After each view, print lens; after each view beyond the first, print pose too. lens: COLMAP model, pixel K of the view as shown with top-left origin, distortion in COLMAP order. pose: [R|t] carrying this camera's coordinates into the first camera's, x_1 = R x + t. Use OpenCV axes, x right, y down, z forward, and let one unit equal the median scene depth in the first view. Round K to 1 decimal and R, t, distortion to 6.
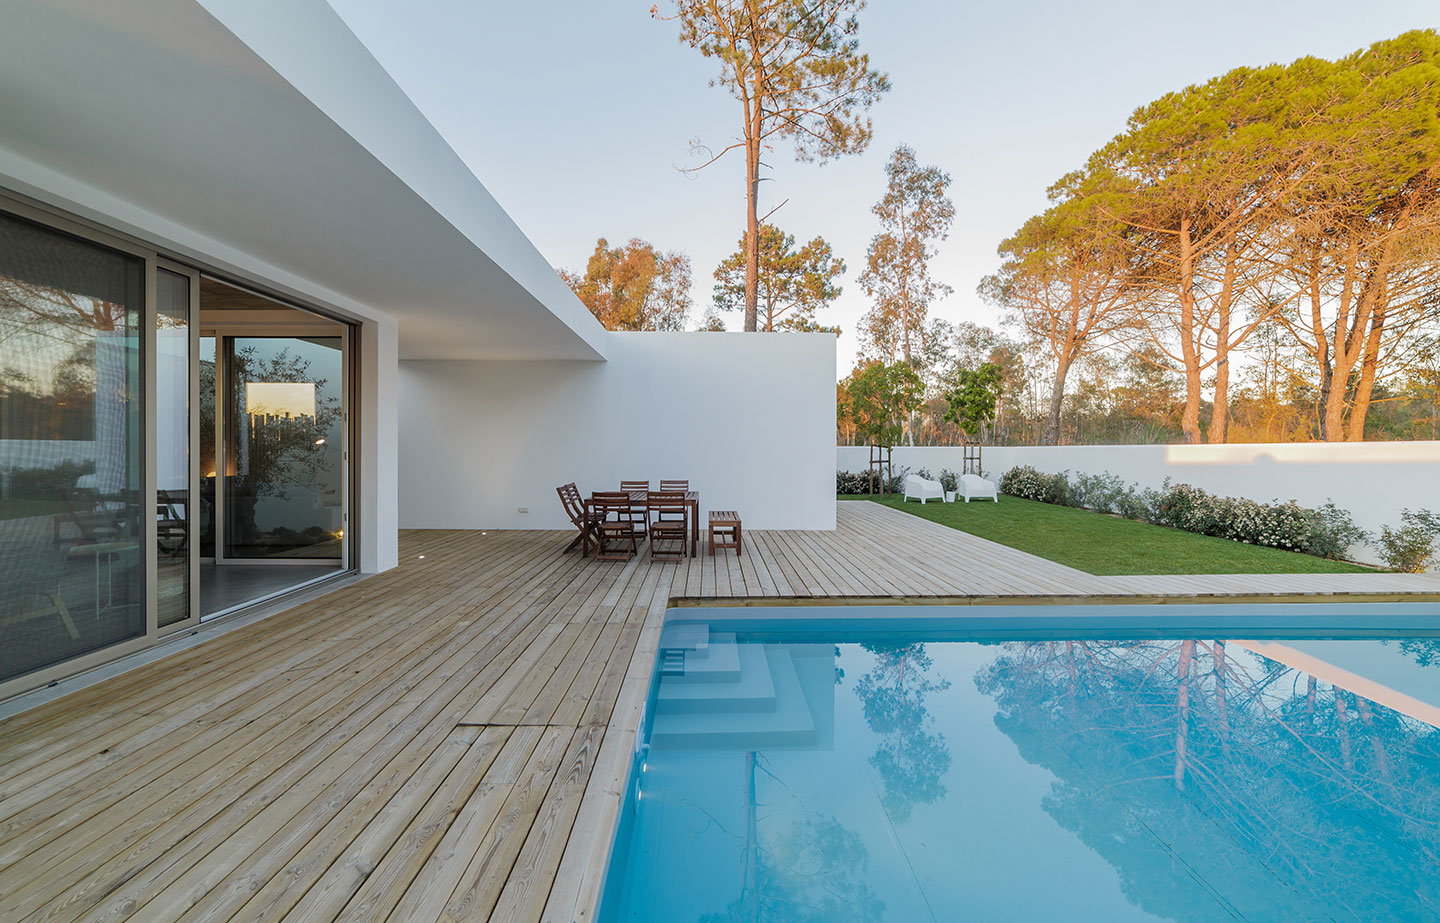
lens RADIAL K [[578.8, 0, 718.3], [0, 578.8, 452.6], [0, 0, 1]] dist [0.001967, 0.000022]
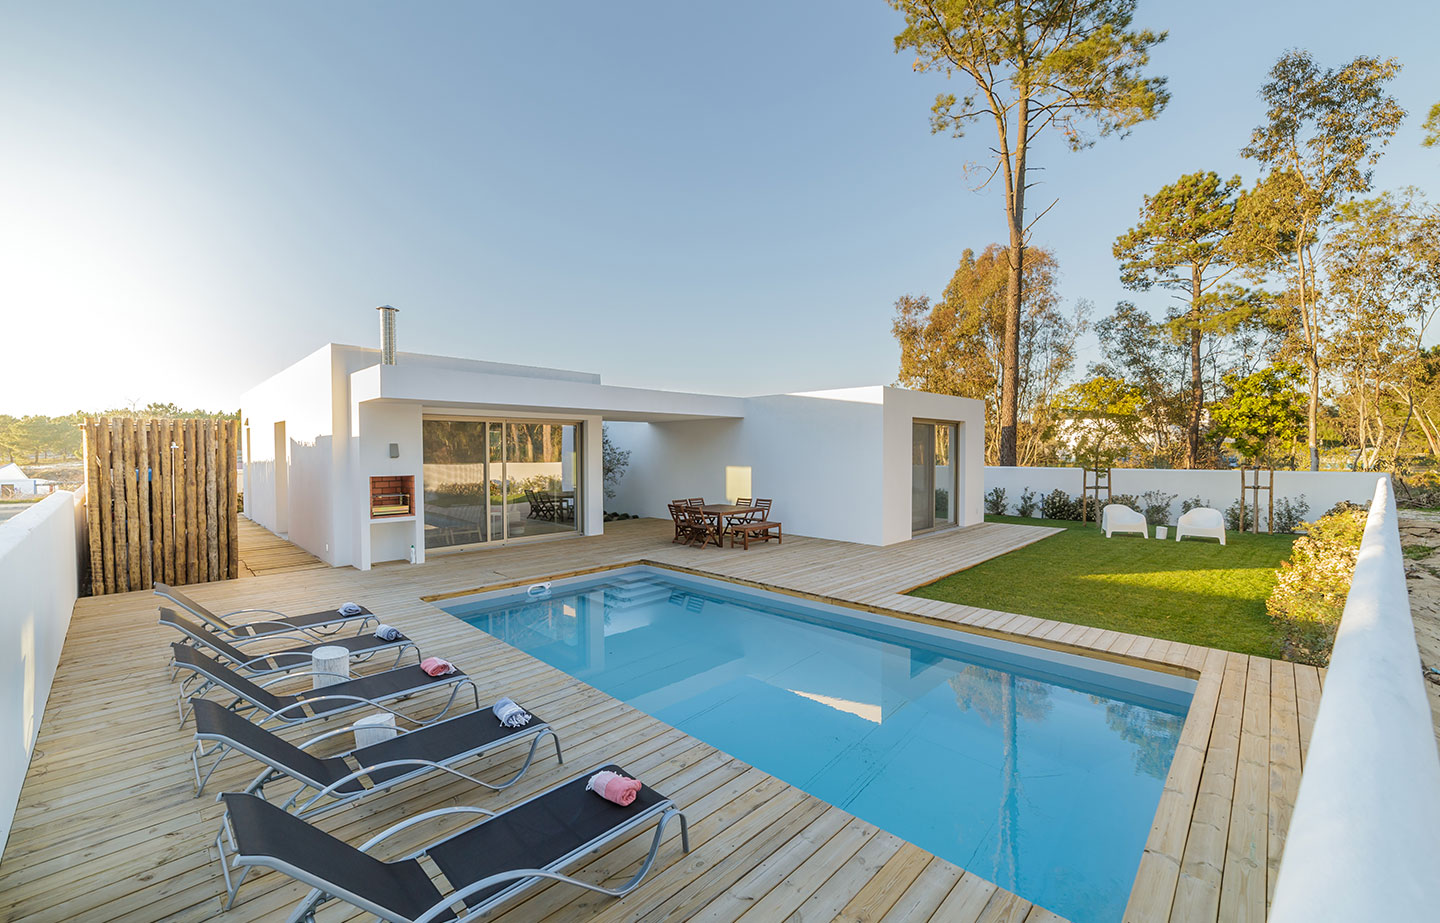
lens RADIAL K [[578.8, 0, 697.8], [0, 578.8, 461.7], [0, 0, 1]] dist [0.001967, 0.000022]
pose [[0.695733, 0.005031, -0.718283, 0.475665], [0.000732, 0.999970, 0.007712, -0.030568], [0.718300, -0.005892, 0.695709, -0.070205]]
